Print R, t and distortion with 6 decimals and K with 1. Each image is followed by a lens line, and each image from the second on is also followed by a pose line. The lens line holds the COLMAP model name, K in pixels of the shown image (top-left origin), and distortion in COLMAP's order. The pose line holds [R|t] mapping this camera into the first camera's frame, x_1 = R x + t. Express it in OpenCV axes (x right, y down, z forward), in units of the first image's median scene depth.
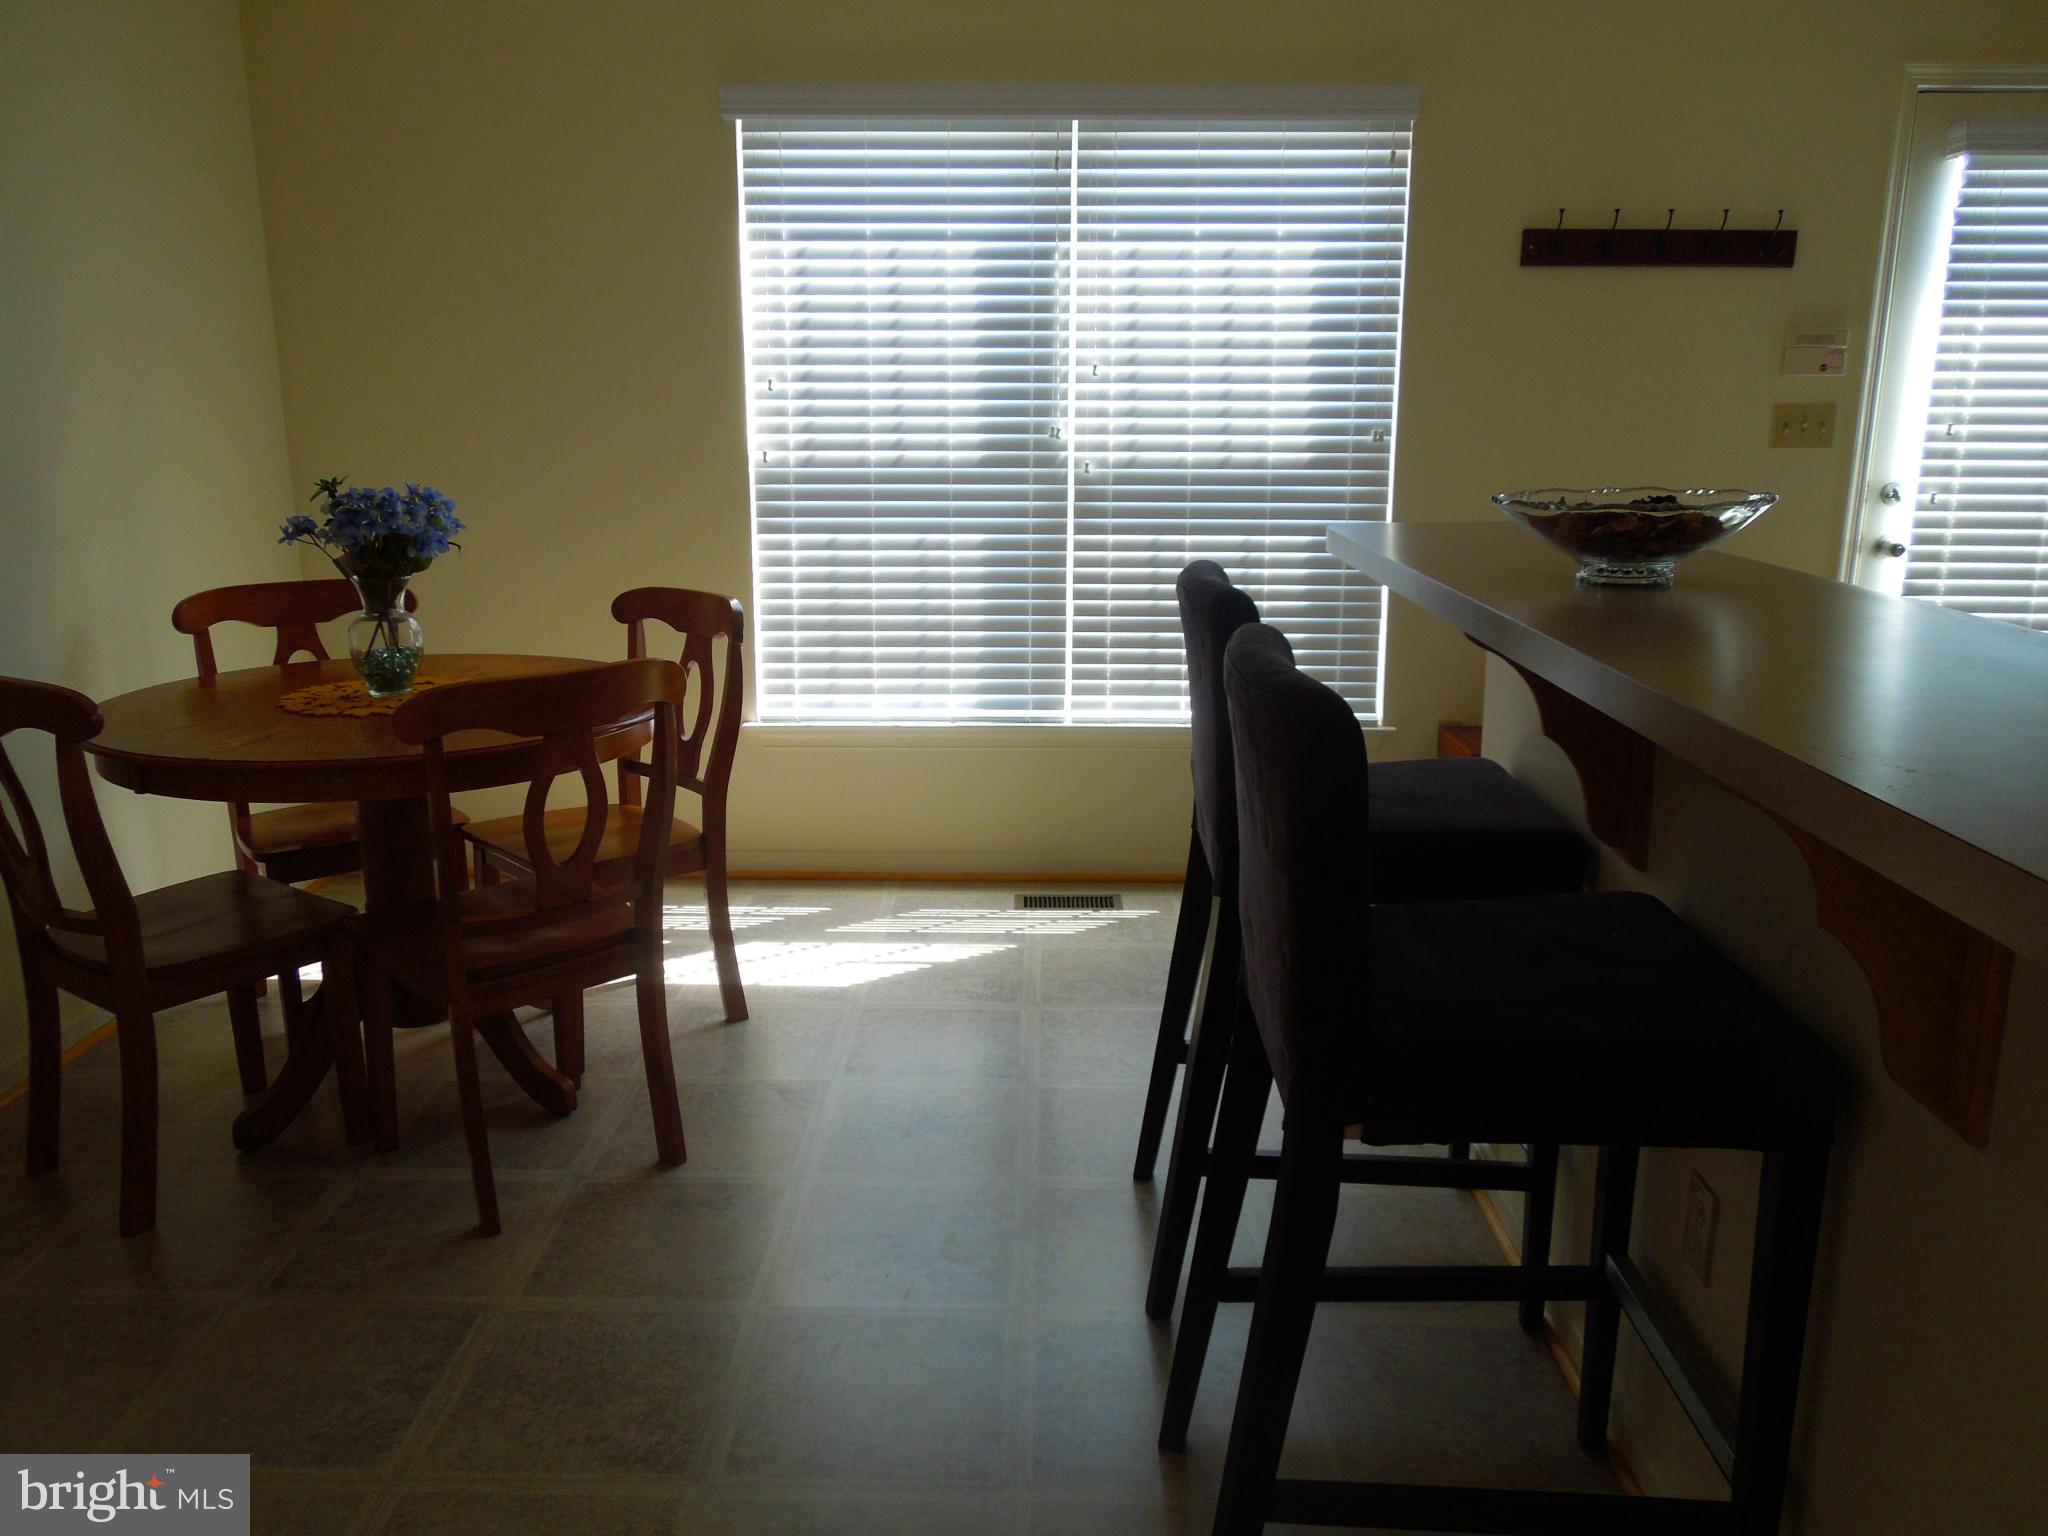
lens RADIAL K [[1559.0, 0, 1024.0], [0, 1559.0, 768.0], [0, 0, 1]] dist [-0.046202, -0.002034]
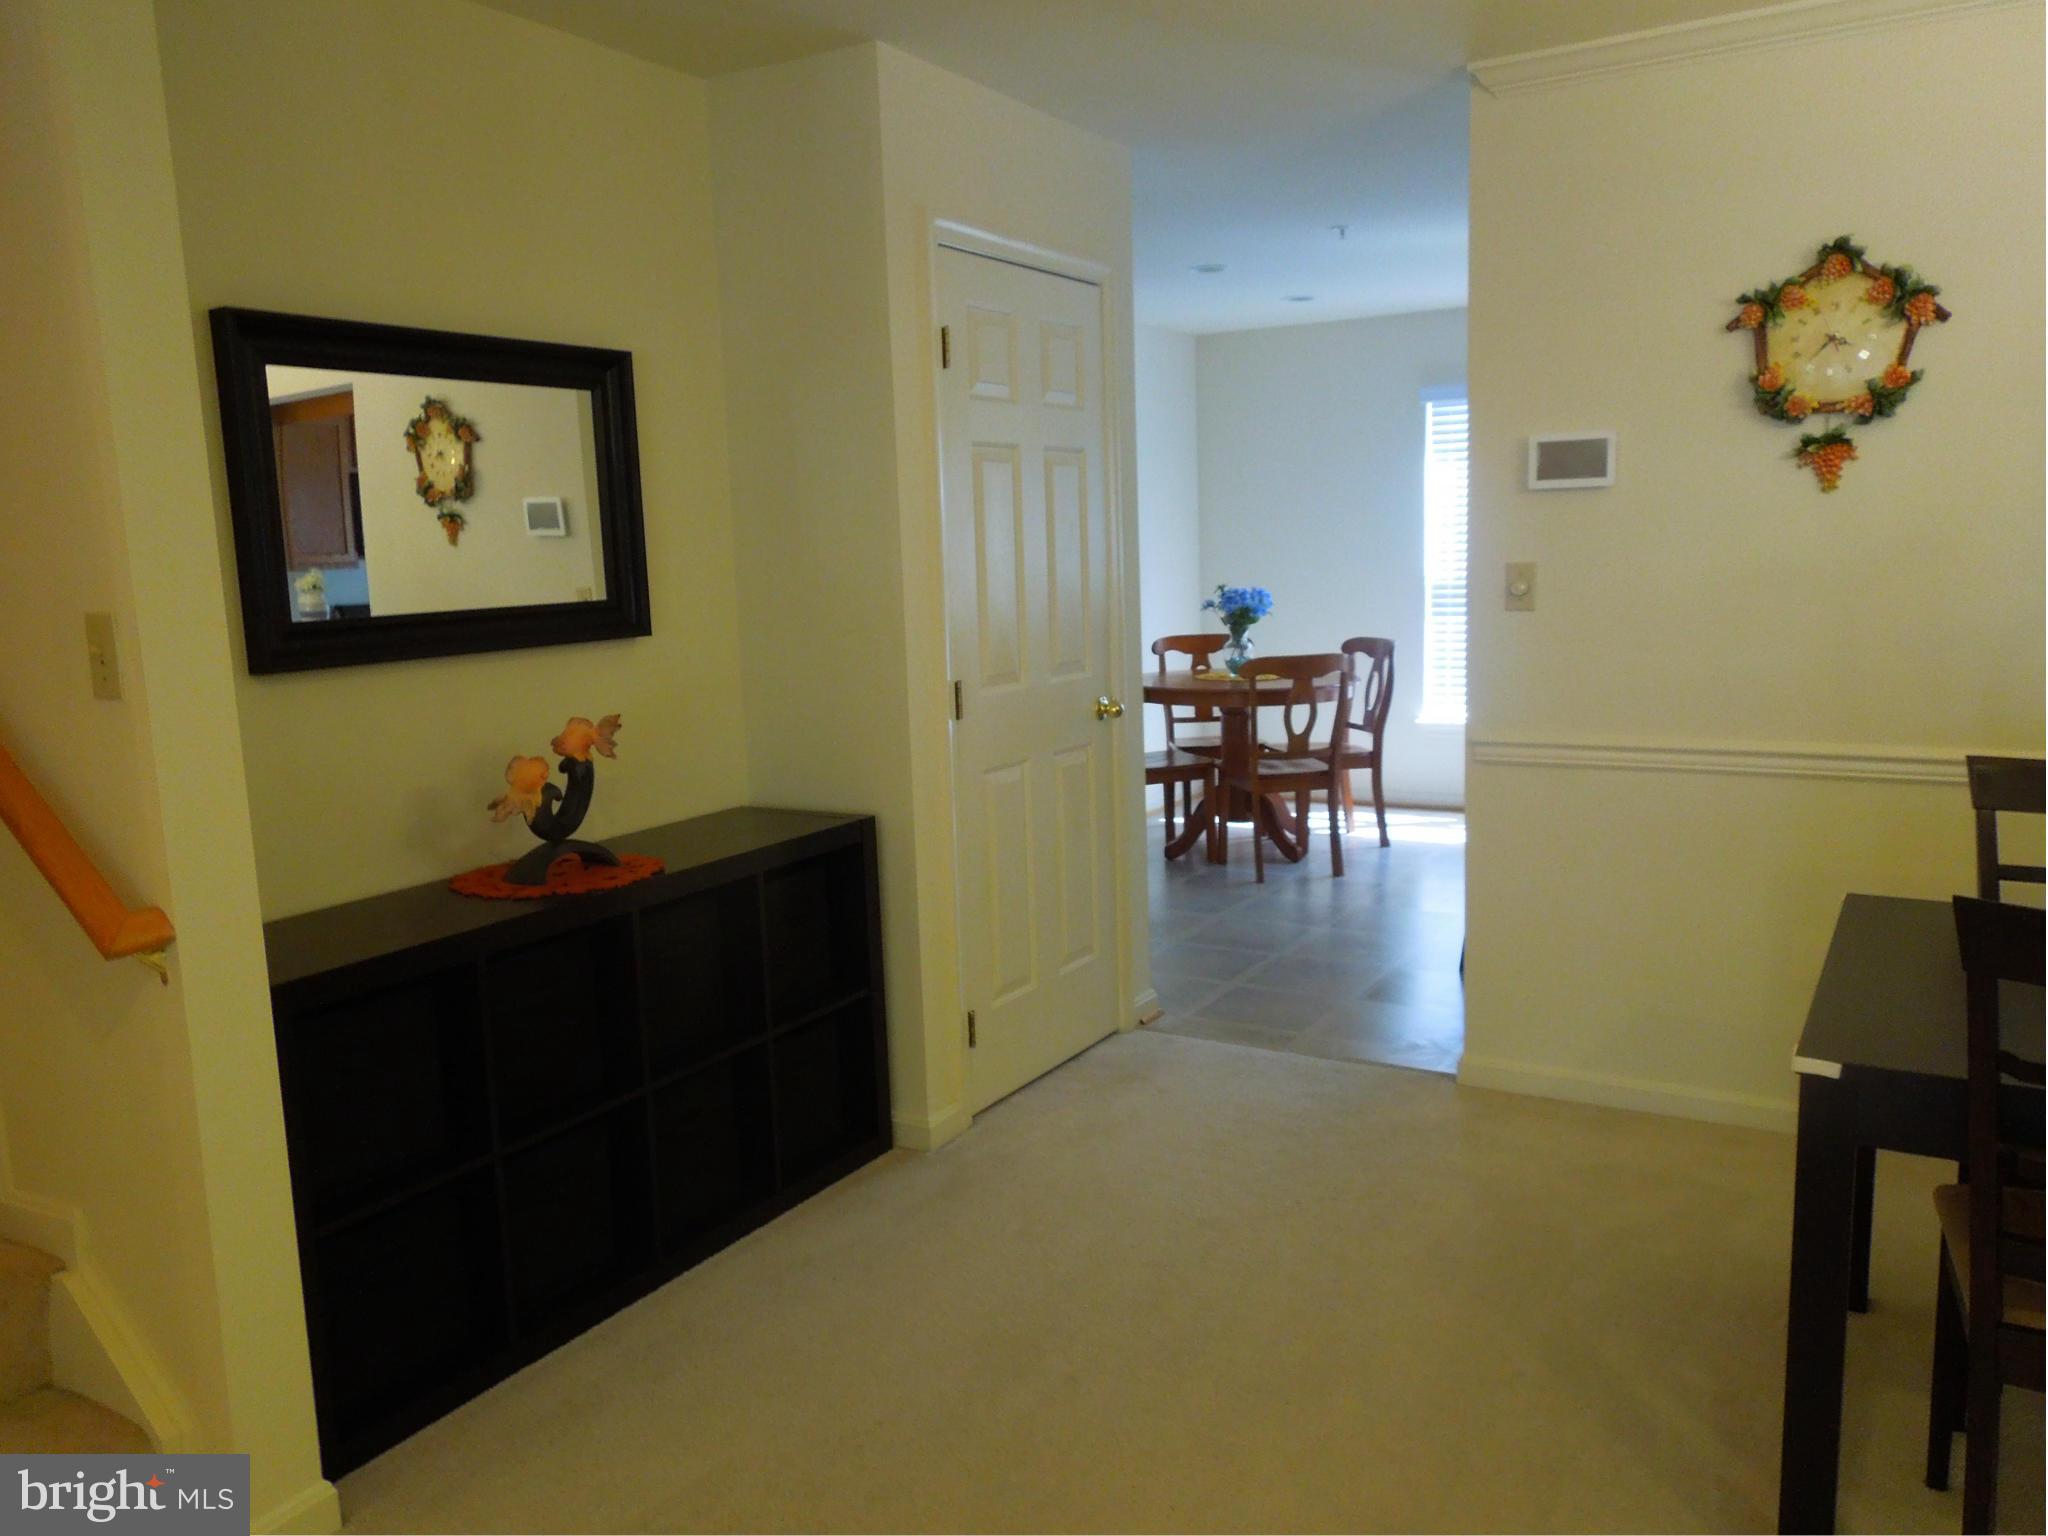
lens RADIAL K [[1535.0, 0, 1024.0], [0, 1535.0, 768.0], [0, 0, 1]] dist [-0.007822, -0.001713]
pose [[0.859564, 0.047105, -0.508852, 0.467642], [-0.088256, 0.994464, -0.057024, 0.235693], [0.503349, 0.093925, 0.858963, -1.072747]]
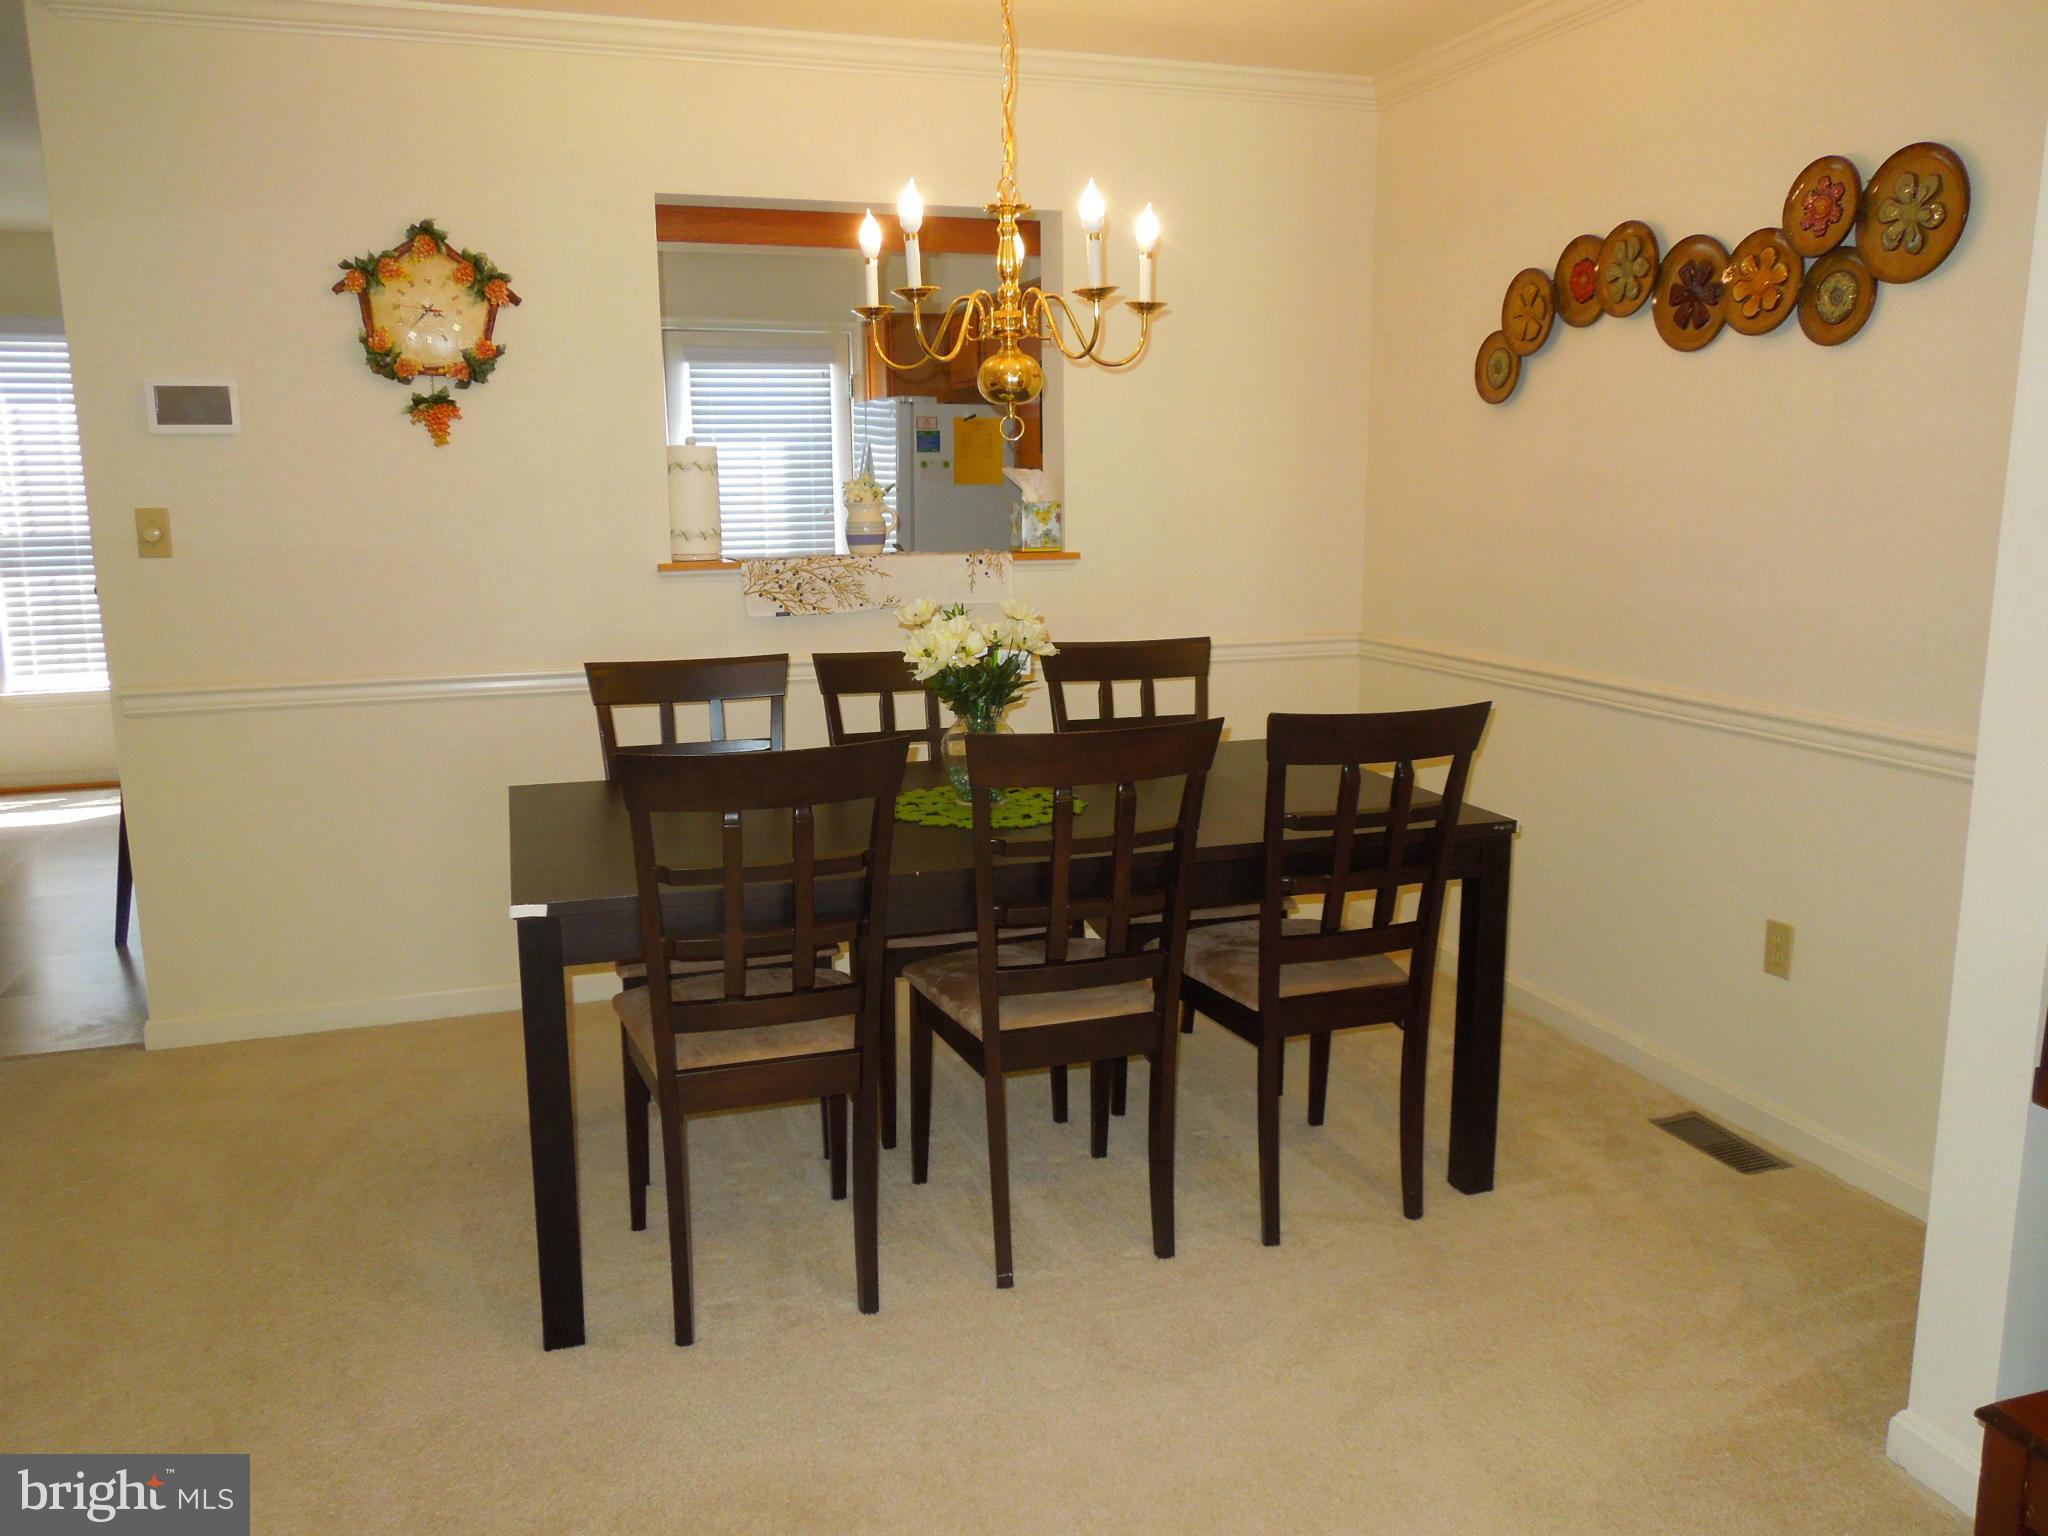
lens RADIAL K [[1535.0, 0, 1024.0], [0, 1535.0, 768.0], [0, 0, 1]] dist [-0.007822, -0.001713]
pose [[0.945428, -0.070322, 0.318152, 0.431523], [0.084688, 0.995908, -0.031532, 0.264445], [-0.314633, 0.056755, 0.947515, -1.170461]]
